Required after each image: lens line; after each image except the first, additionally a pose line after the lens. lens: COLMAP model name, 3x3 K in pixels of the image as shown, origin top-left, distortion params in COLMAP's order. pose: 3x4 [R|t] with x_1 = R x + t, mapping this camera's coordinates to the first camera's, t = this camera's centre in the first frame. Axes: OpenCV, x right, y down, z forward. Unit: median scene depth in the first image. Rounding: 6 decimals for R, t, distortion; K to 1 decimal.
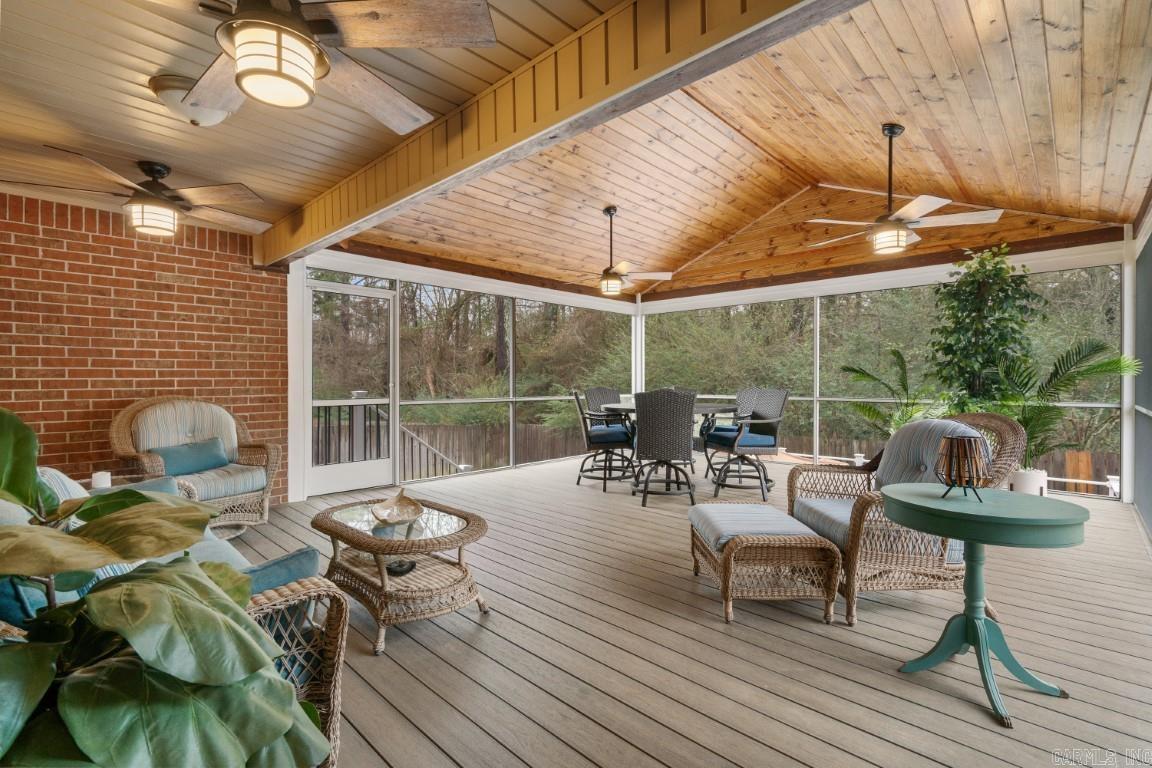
lens RADIAL K [[526.5, 0, 570.9], [0, 526.5, 385.3], [0, 0, 1]] dist [0.001156, 0.000487]
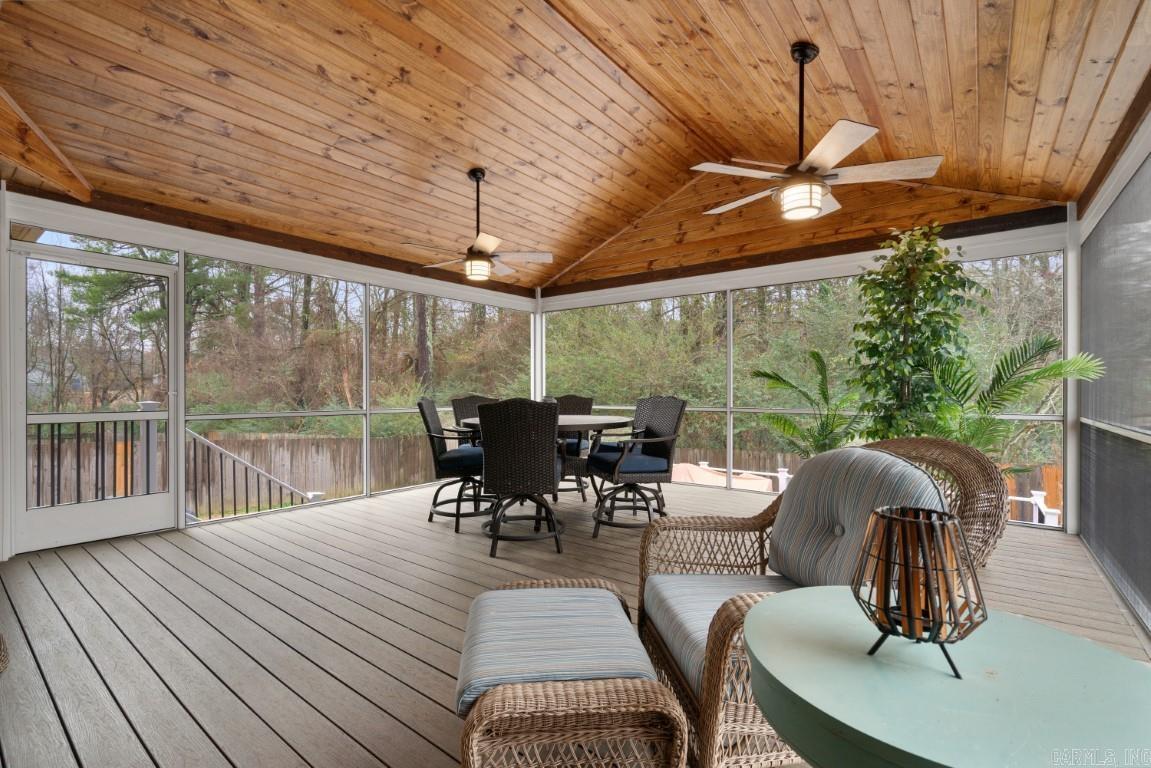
lens RADIAL K [[521.0, 0, 579.8], [0, 521.0, 391.8], [0, 0, 1]] dist [-0.001559, 0.000666]
pose [[0.993766, 0.000476, 0.111484, 0.160666], [-0.000052, 0.999993, -0.003799, 0.000194], [-0.111485, 0.003770, 0.993759, 0.229629]]
